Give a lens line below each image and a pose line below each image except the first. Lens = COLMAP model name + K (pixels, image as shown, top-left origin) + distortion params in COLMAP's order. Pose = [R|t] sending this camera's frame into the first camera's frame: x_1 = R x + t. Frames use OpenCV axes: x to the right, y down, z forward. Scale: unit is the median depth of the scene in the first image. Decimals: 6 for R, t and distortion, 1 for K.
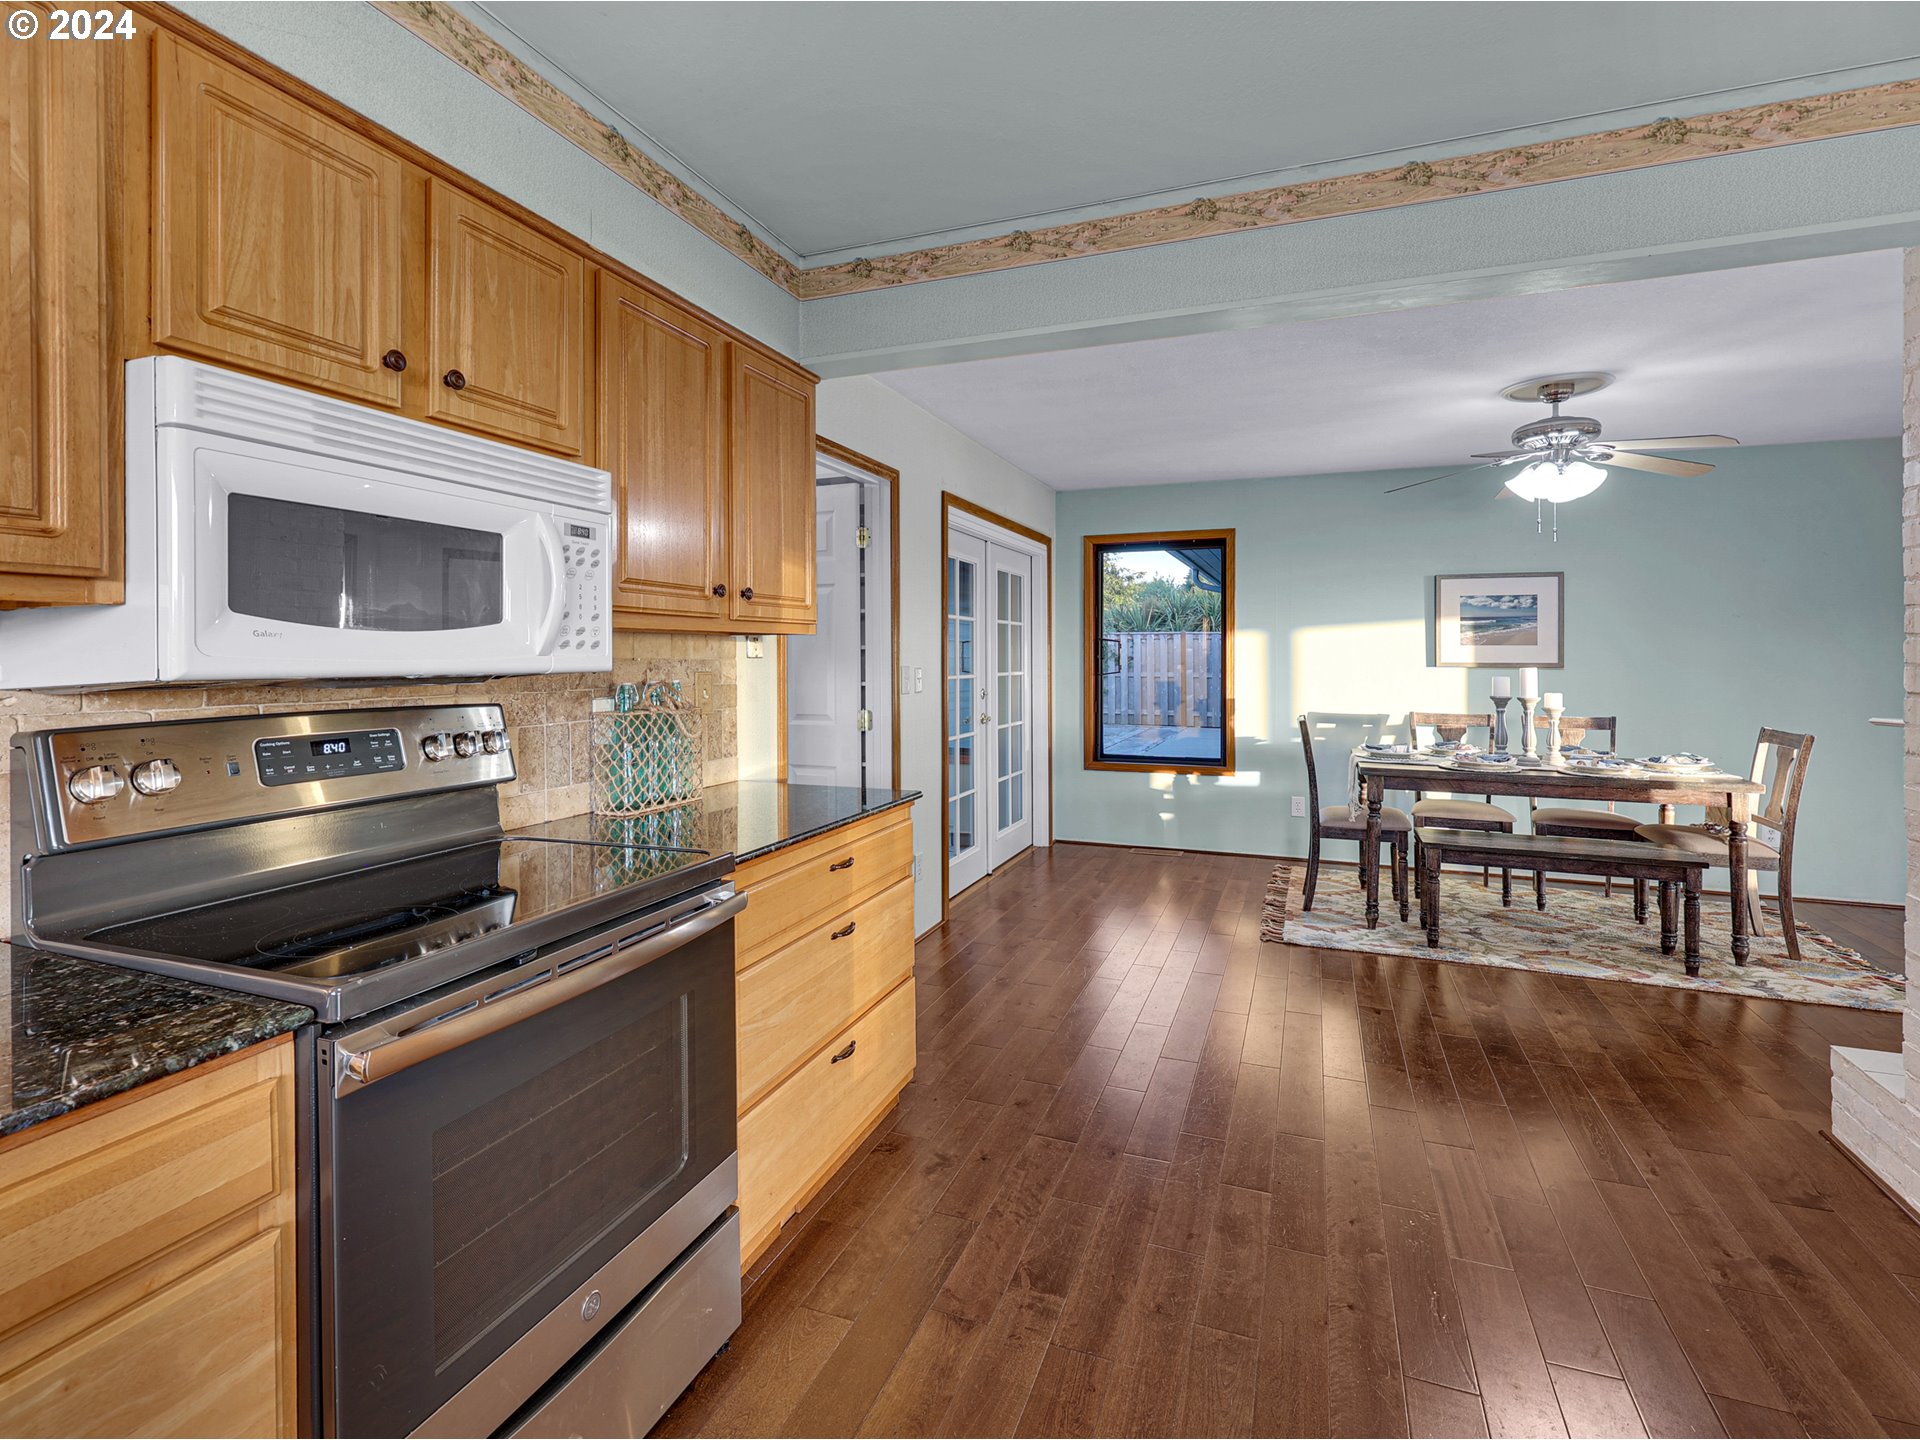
lens RADIAL K [[905.9, 0, 955.6], [0, 905.9, 664.3], [0, 0, 1]] dist [0.000690, 0.000176]
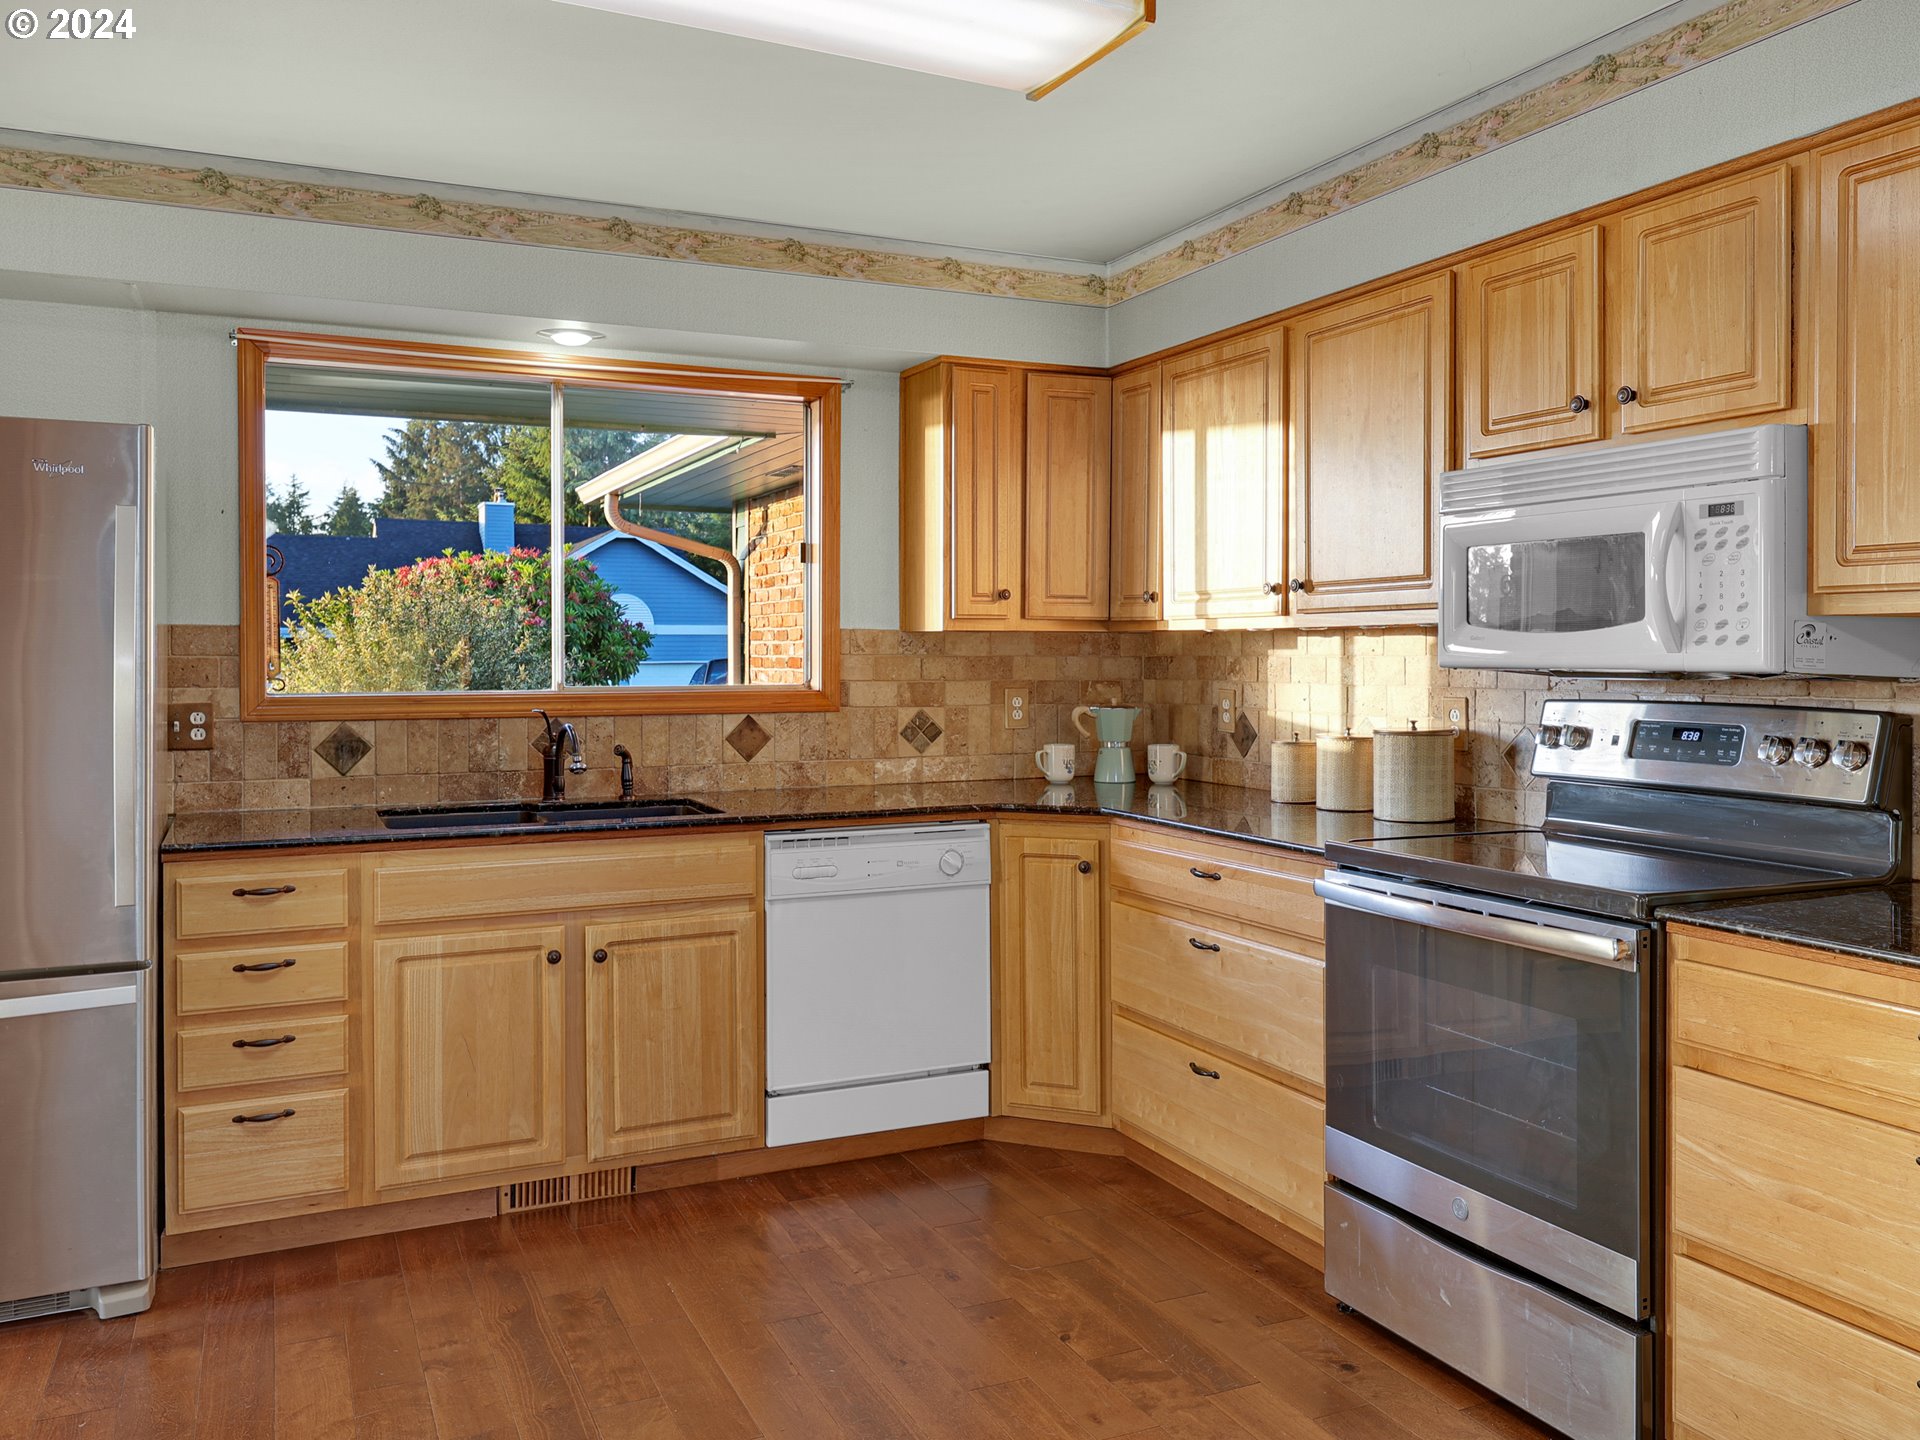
lens RADIAL K [[1523.7, 0, 966.6], [0, 1523.7, 660.4], [0, 0, 1]] dist [0.013483, 0.003775]
pose [[-0.686234, 0.009026, -0.727325, 1.208697], [-0.001167, 0.999908, 0.013510, -0.022316], [0.727380, 0.010120, -0.686160, 1.559629]]
